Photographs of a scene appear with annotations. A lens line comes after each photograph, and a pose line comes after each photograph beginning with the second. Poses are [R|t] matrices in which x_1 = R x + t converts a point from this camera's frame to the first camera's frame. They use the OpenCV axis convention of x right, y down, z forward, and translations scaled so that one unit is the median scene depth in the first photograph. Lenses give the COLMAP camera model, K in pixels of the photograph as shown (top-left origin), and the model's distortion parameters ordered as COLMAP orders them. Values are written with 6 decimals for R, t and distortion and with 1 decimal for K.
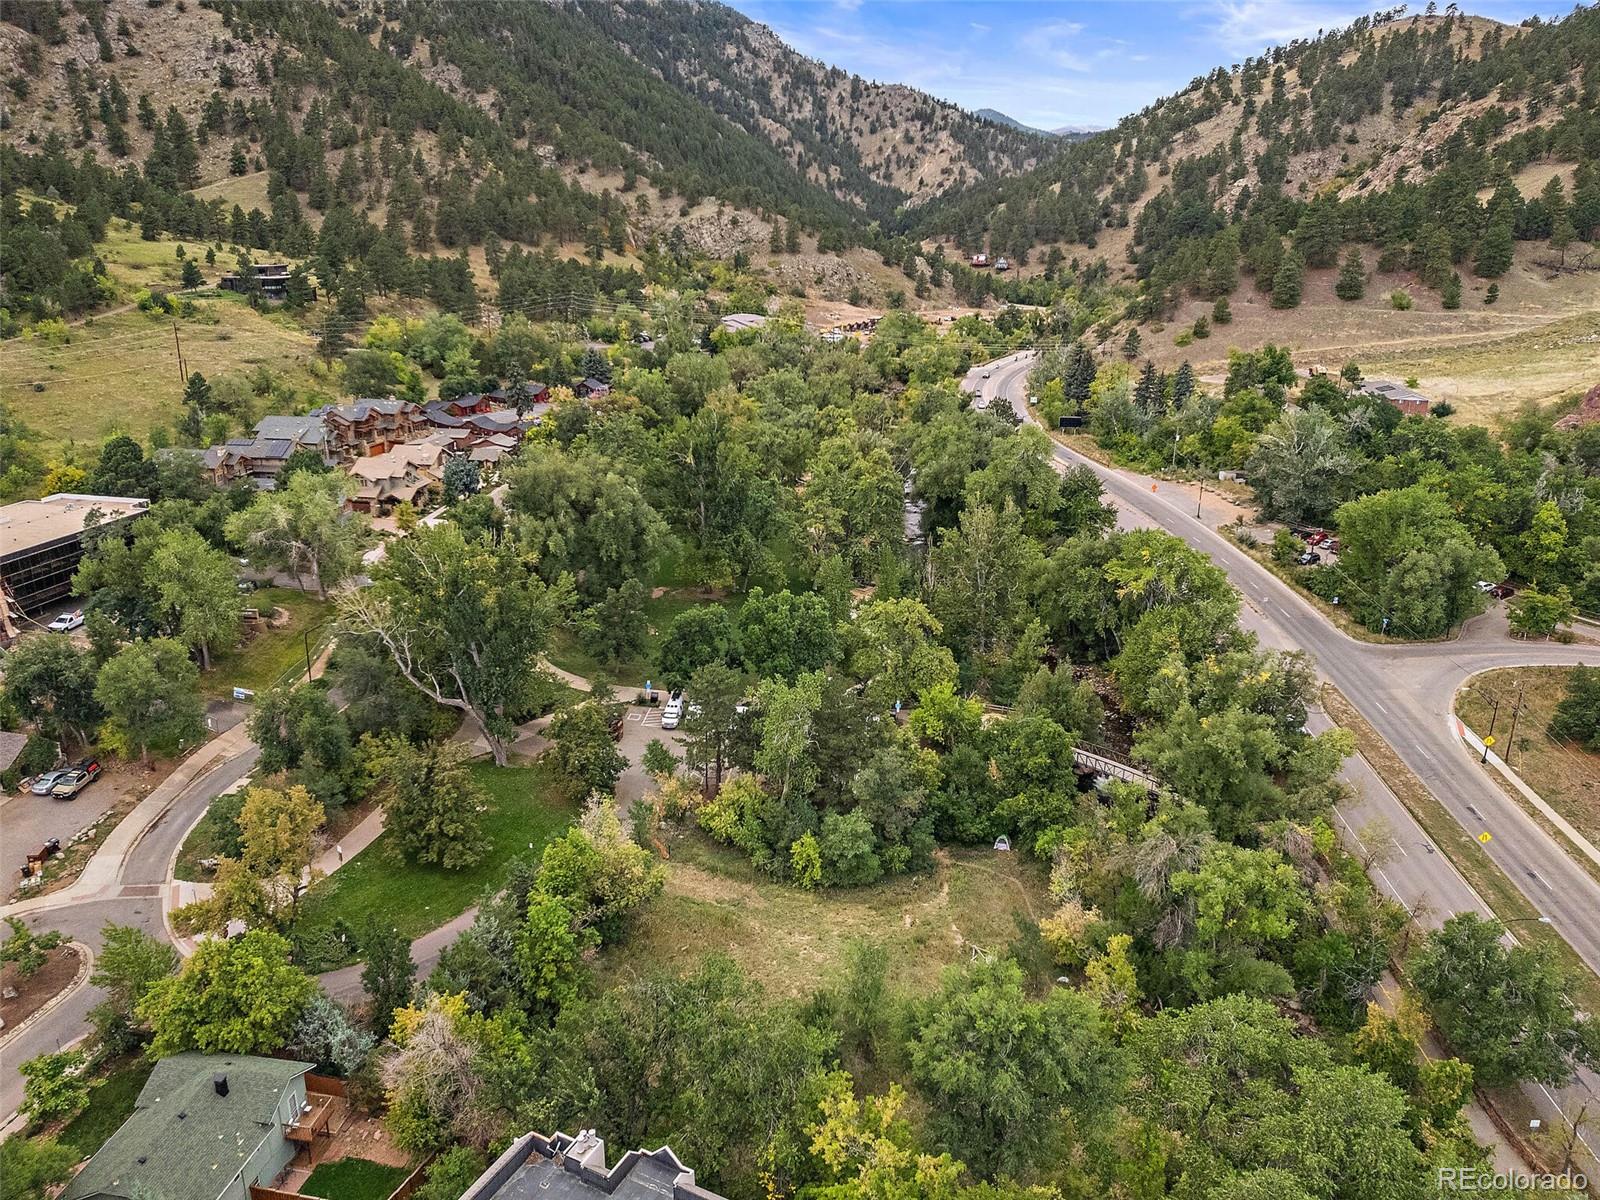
lens RADIAL K [[1201.0, 0, 805.5], [0, 1201.0, 594.7], [0, 0, 1]] dist [-0.084726, 0.069357]
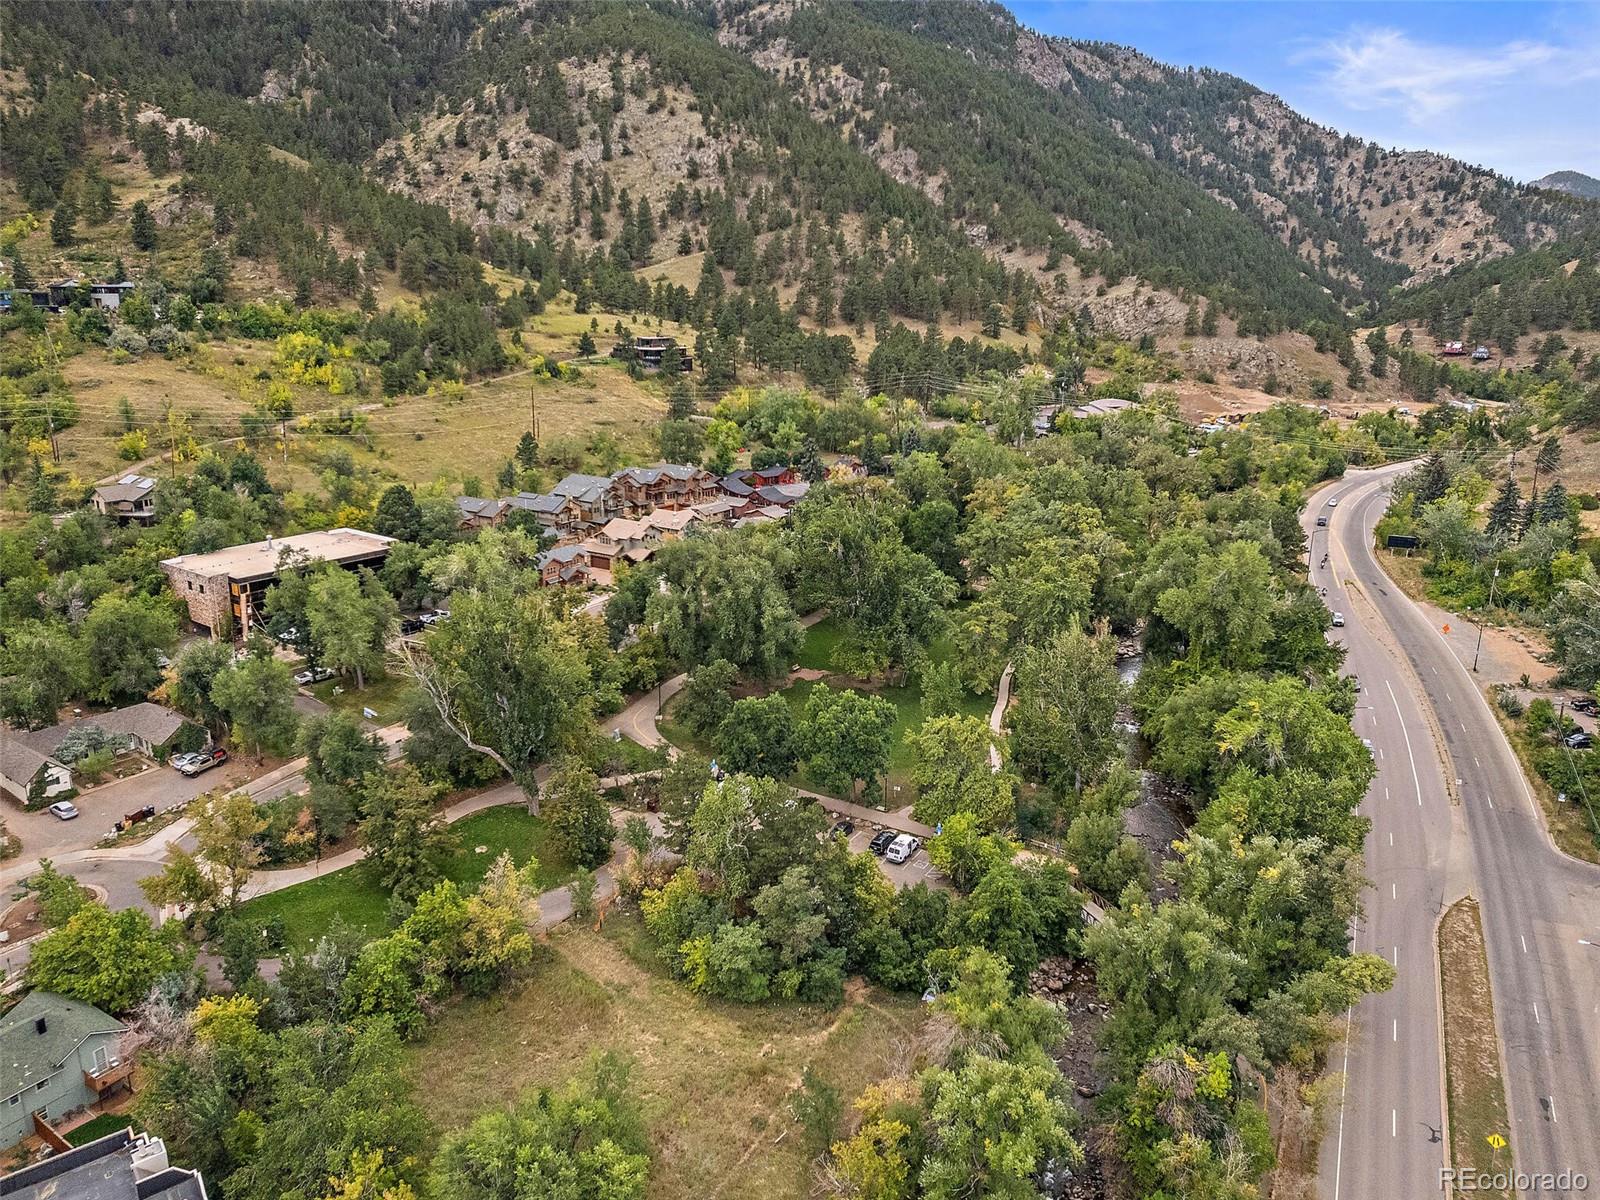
lens RADIAL K [[1201.0, 0, 801.4], [0, 1201.0, 600.5], [0, 0, 1]] dist [-0.084726, 0.069357]
pose [[0.905765, 0.107931, -0.409806, 0.114622], [-0.128306, 0.991480, -0.022460, -0.016820], [0.403891, 0.072924, 0.911896, 0.026871]]
